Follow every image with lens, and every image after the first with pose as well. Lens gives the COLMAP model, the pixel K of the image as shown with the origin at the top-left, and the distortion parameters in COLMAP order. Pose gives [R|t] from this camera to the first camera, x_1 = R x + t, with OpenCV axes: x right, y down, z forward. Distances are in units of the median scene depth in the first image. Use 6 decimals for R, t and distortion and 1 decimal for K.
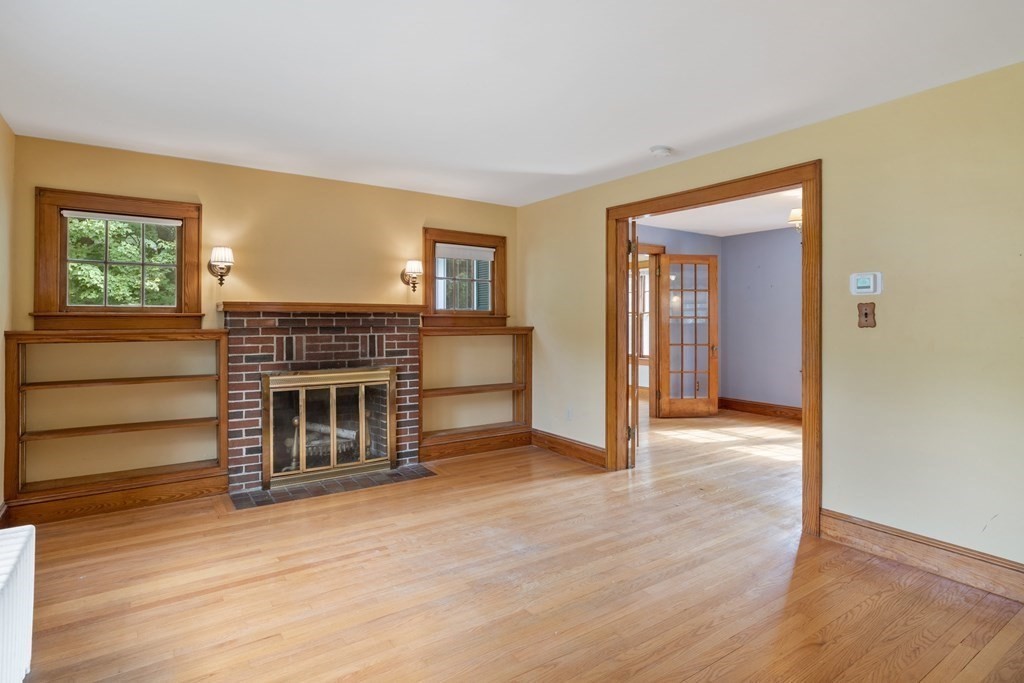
lens RADIAL K [[567.7, 0, 510.2], [0, 567.7, 321.3], [0, 0, 1]] dist [-0.004113, 0.016546]
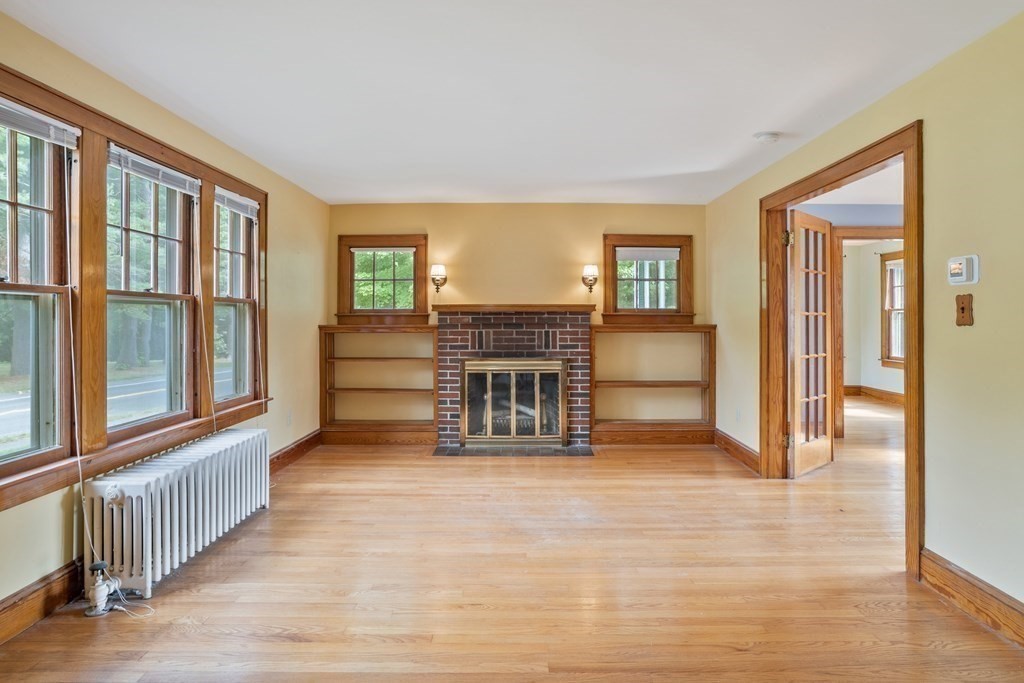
lens RADIAL K [[567.7, 0, 510.2], [0, 567.7, 321.3], [0, 0, 1]] dist [-0.004113, 0.016546]
pose [[0.814766, 0.001590, -0.579787, 0.394140], [-0.000610, 0.999998, 0.001885, 0.002616], [0.579789, -0.001182, 0.814766, -0.008894]]
